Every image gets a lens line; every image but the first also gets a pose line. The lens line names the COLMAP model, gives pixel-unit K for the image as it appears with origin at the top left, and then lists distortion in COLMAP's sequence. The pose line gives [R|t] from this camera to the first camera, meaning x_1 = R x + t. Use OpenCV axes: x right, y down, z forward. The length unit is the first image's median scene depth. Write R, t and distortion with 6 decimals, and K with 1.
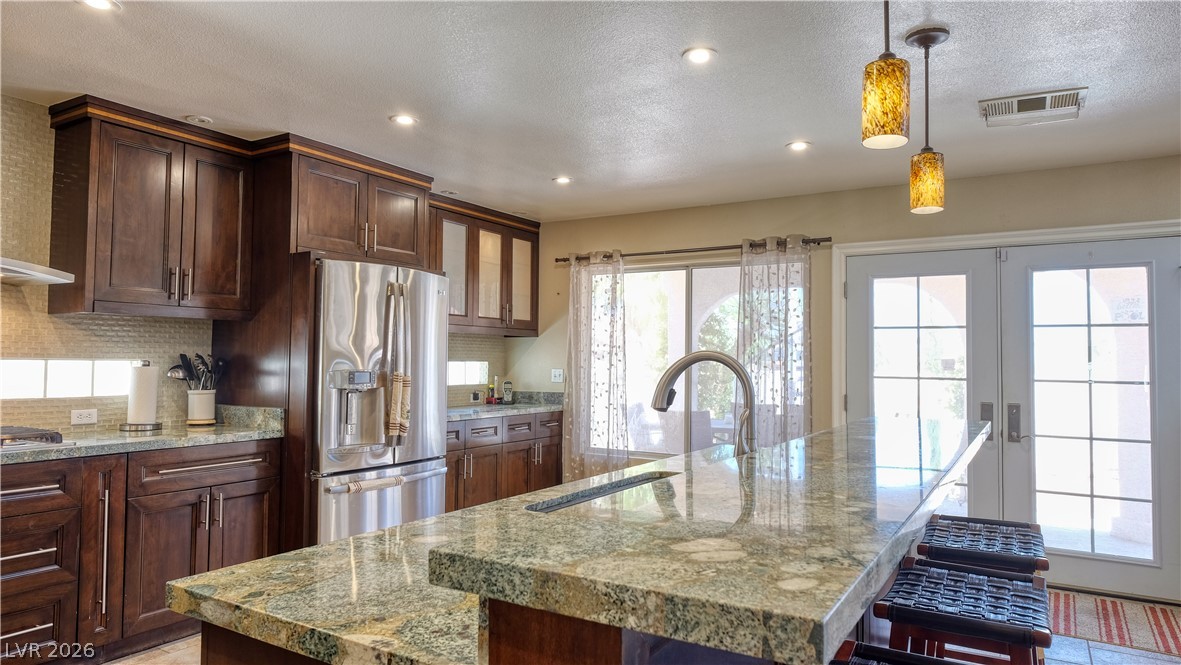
lens RADIAL K [[750.1, 0, 595.6], [0, 750.1, 328.8], [0, 0, 1]] dist [-0.001180, -0.000989]
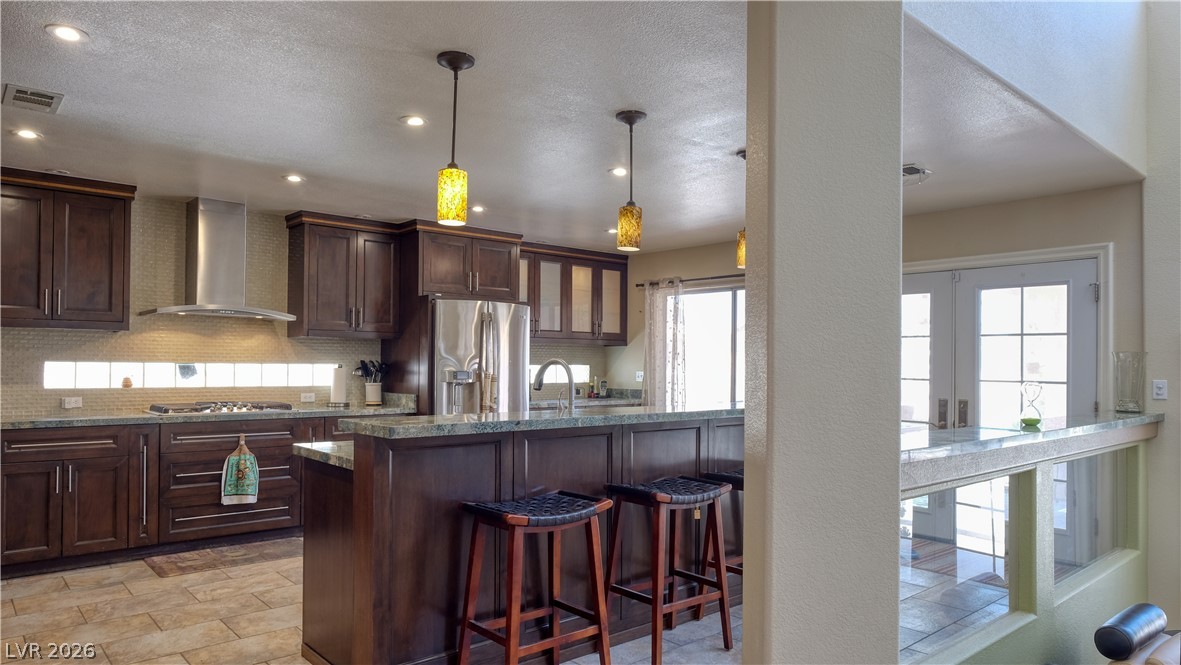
lens RADIAL K [[750.1, 0, 578.7], [0, 750.1, 356.3], [0, 0, 1]] dist [-0.001180, -0.000989]
pose [[0.952975, -0.003899, -0.303025, 0.371991], [0.013364, 0.999485, 0.029170, -0.015350], [0.302756, -0.031848, 0.952536, -0.381119]]
